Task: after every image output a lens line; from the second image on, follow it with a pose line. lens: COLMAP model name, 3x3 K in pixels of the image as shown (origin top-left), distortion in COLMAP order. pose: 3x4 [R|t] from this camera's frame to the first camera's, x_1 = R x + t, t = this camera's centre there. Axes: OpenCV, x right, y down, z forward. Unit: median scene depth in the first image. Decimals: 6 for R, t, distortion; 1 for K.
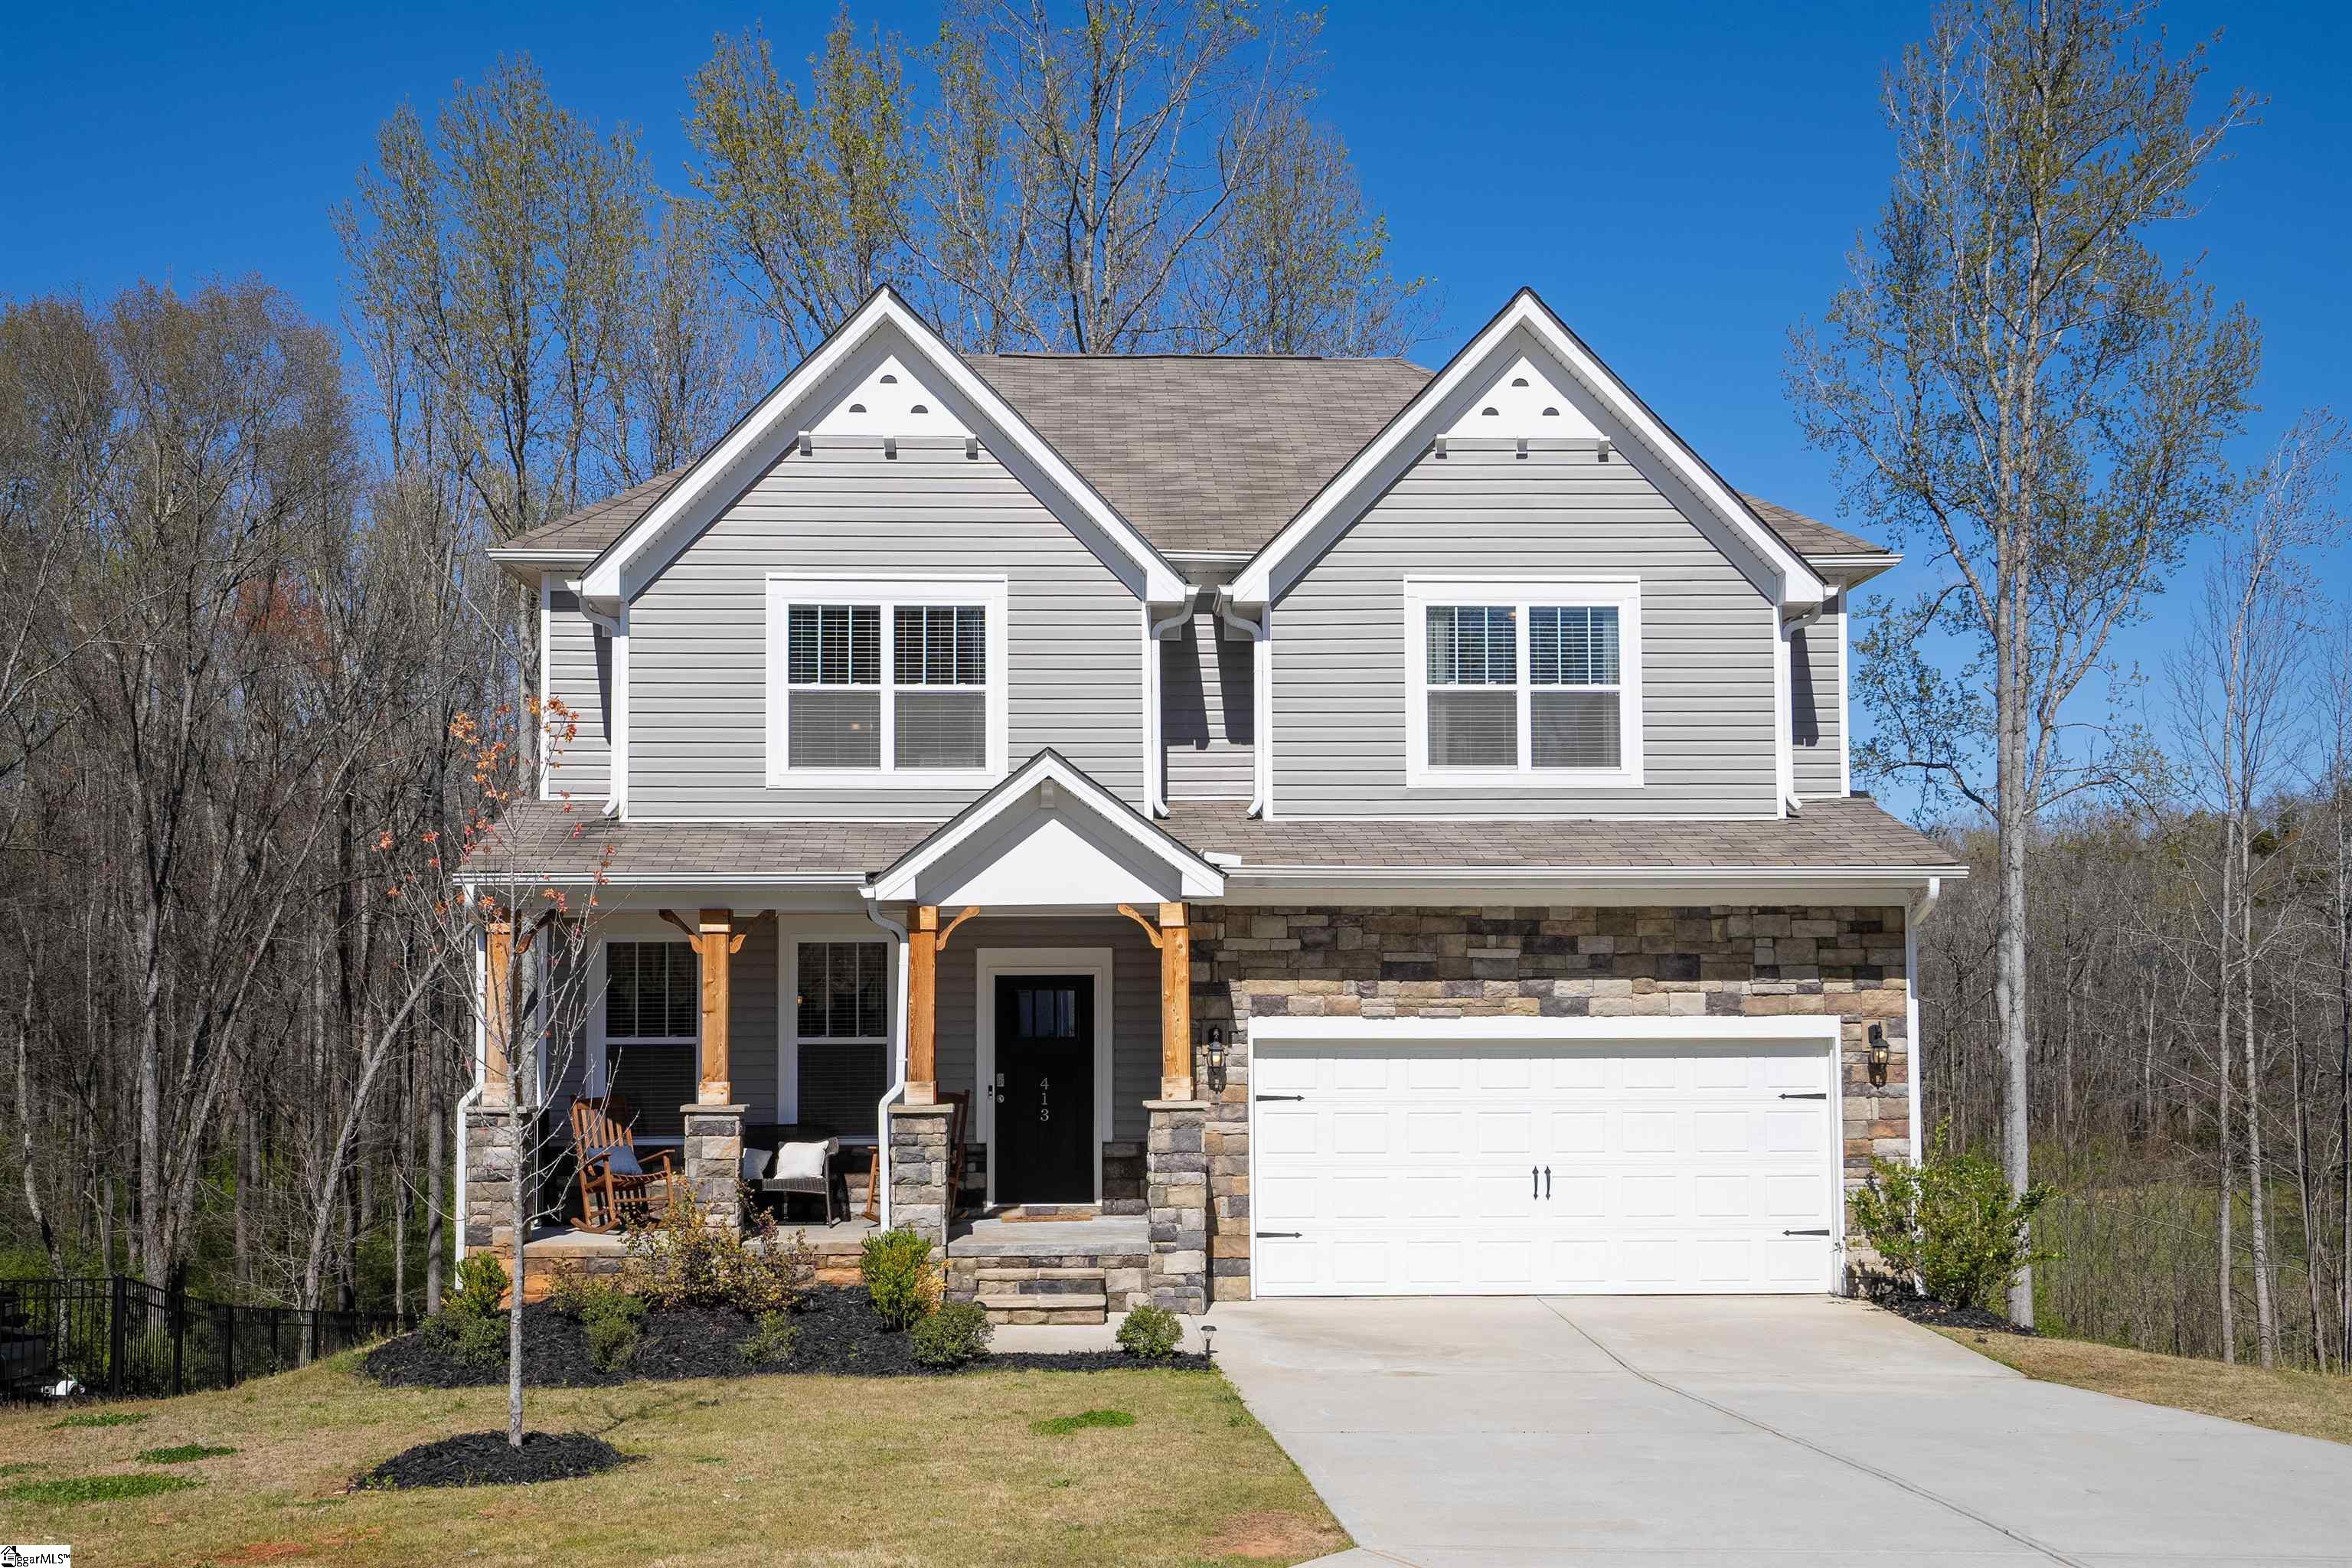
lens RADIAL K [[2290.6, 0, 1122.1], [0, 2290.6, 911.6], [0, 0, 1]] dist [0.015586, 0.000000]
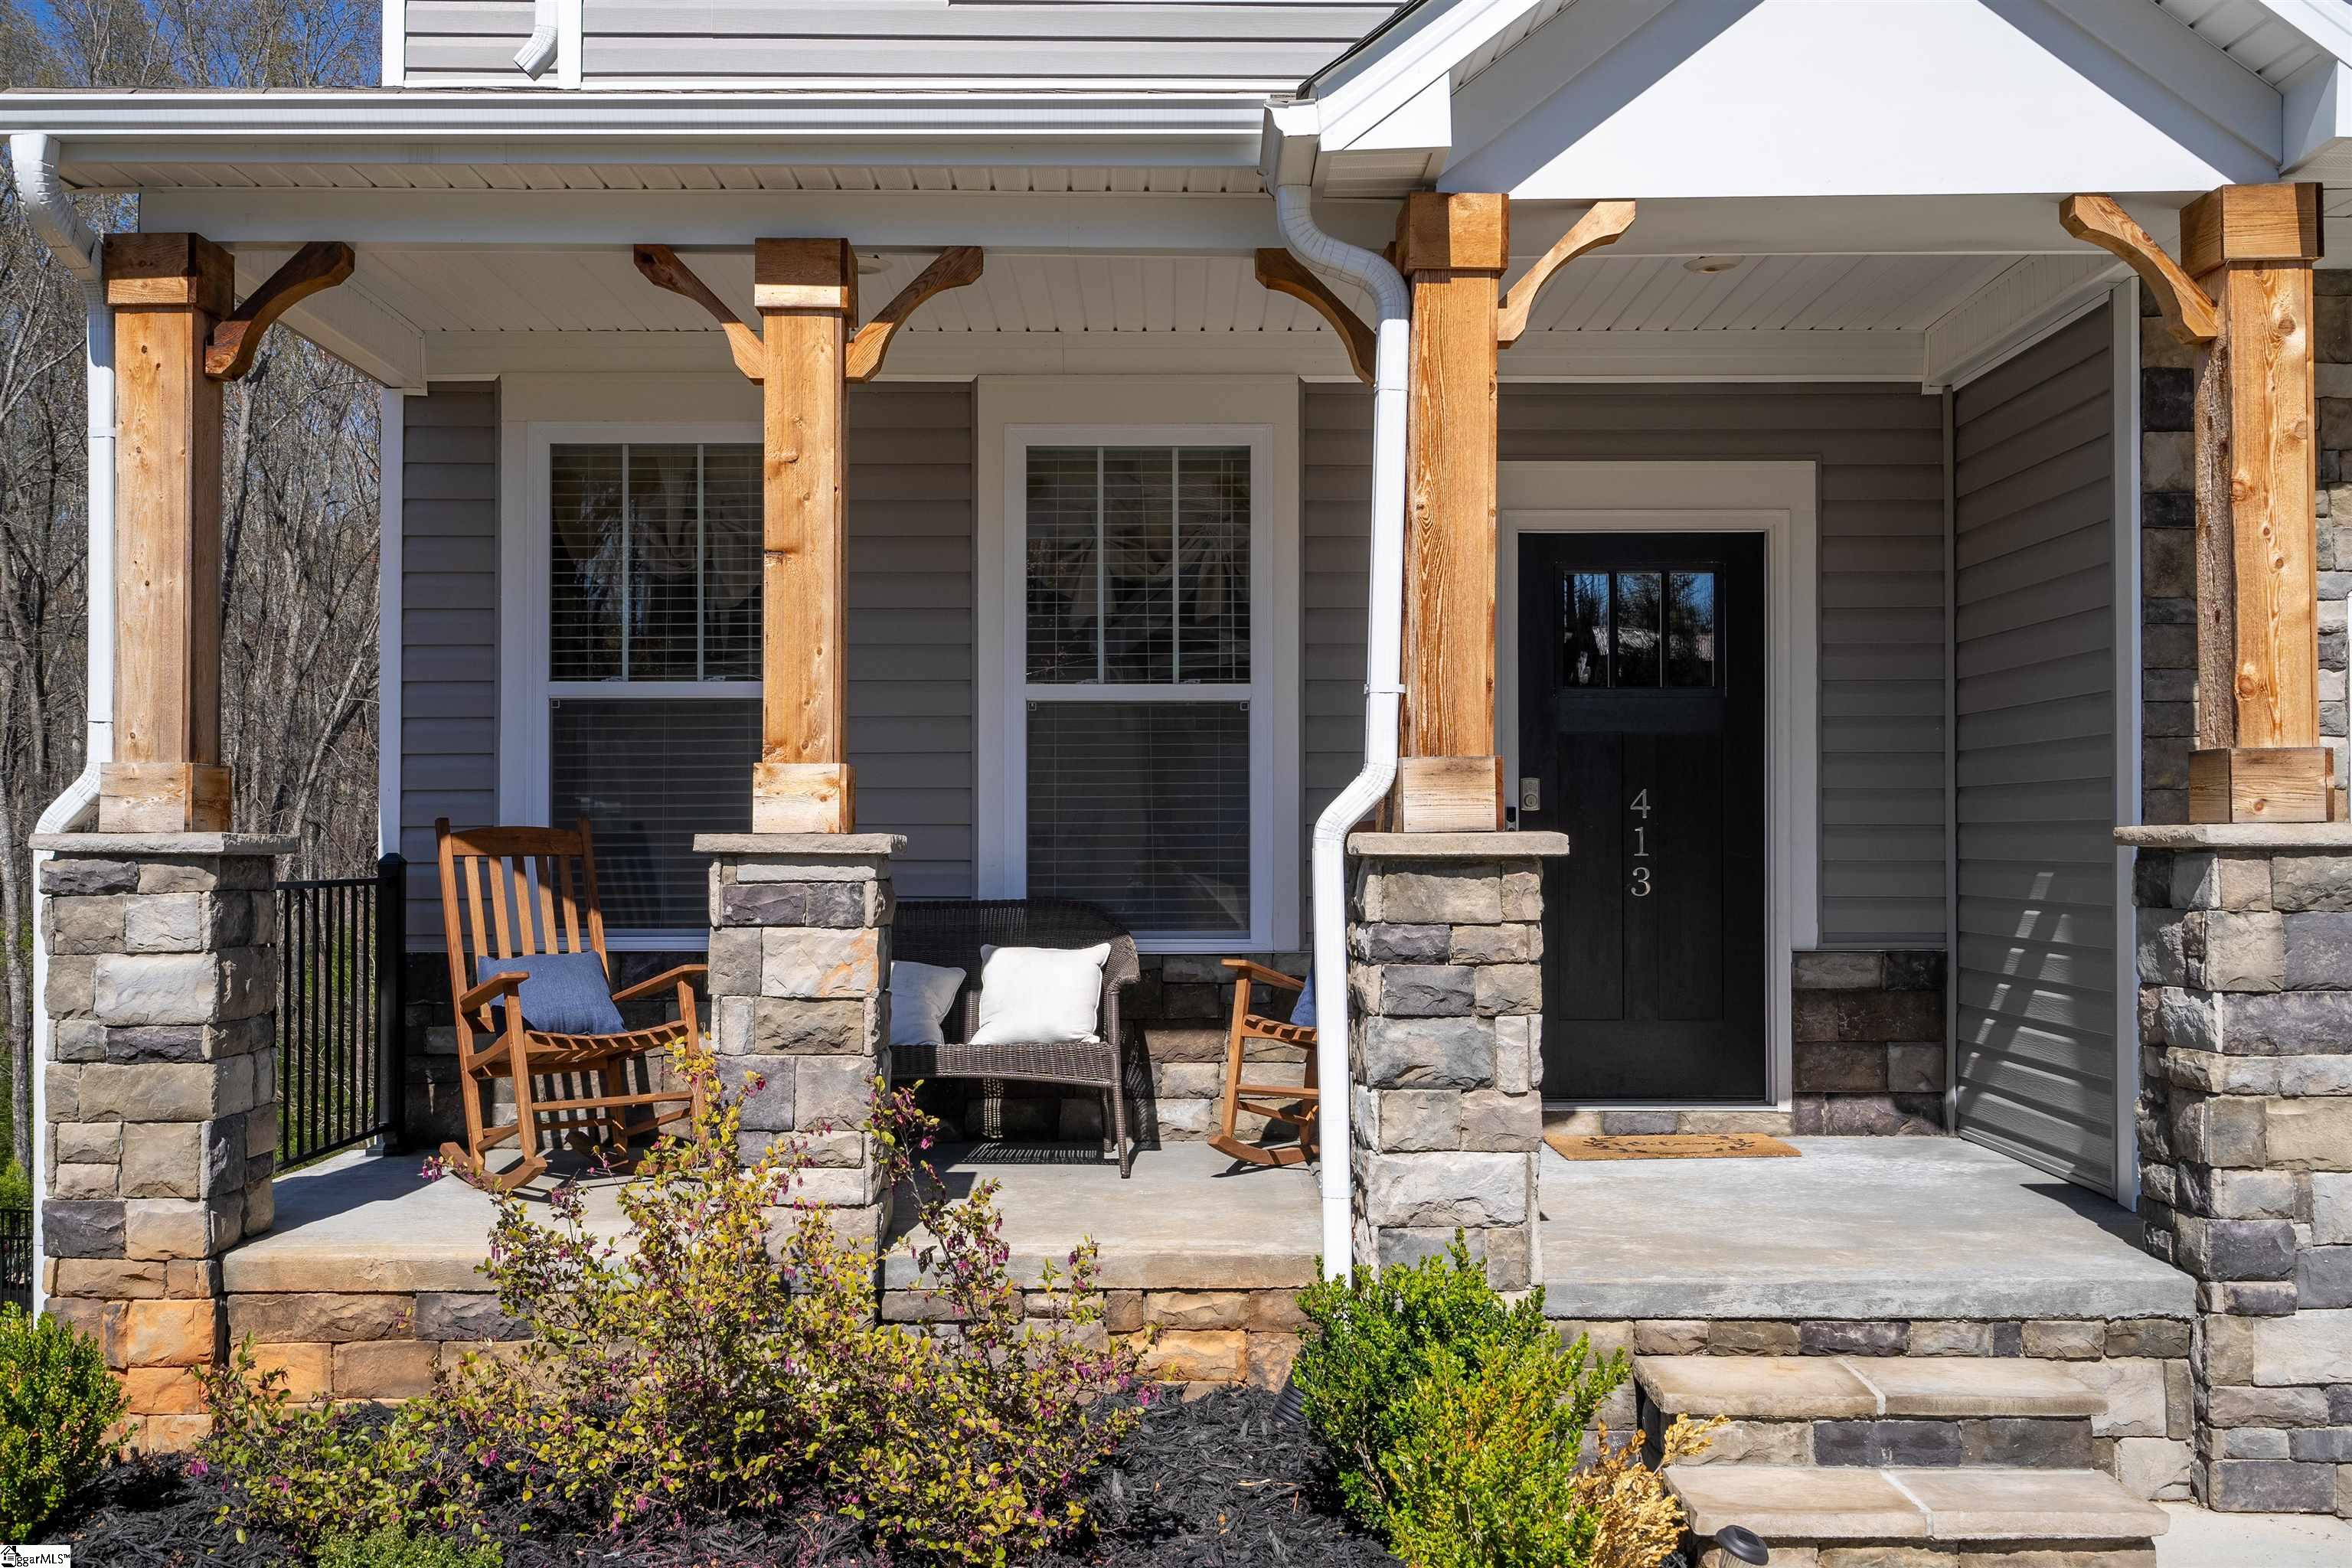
lens RADIAL K [[2290.6, 0, 1181.2], [0, 2290.6, 789.8], [0, 0, 1]] dist [0.015586, 0.000000]
pose [[0.999262, 0.003012, -0.038289, -0.105394], [-0.001771, 0.999473, 0.032421, 0.064069], [0.038366, -0.032329, 0.998741, 0.641074]]
